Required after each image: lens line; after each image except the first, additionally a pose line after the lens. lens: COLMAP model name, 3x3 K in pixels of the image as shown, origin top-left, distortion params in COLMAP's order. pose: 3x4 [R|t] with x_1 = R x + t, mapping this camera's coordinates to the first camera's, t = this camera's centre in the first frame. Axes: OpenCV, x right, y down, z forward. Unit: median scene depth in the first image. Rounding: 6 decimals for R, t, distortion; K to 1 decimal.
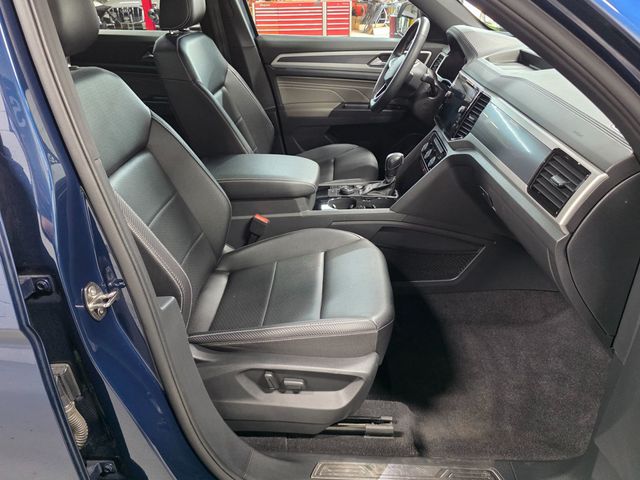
lens RADIAL K [[473.4, 0, 306.1], [0, 473.4, 233.1], [0, 0, 1]] dist [0.058219, -0.052965]
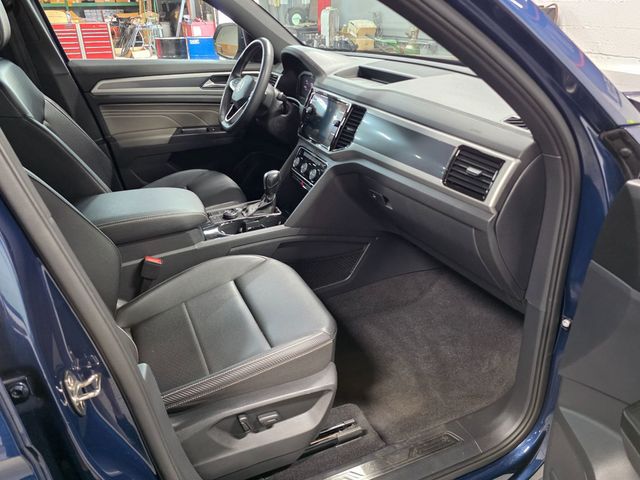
lens RADIAL K [[473.4, 0, 318.2], [0, 473.4, 243.3], [0, 0, 1]] dist [0.058219, -0.052965]
pose [[0.894142, -0.189707, 0.405613, -0.177333], [0.198390, 0.979899, 0.020968, -0.019154], [-0.401438, 0.061722, 0.913804, 0.044746]]
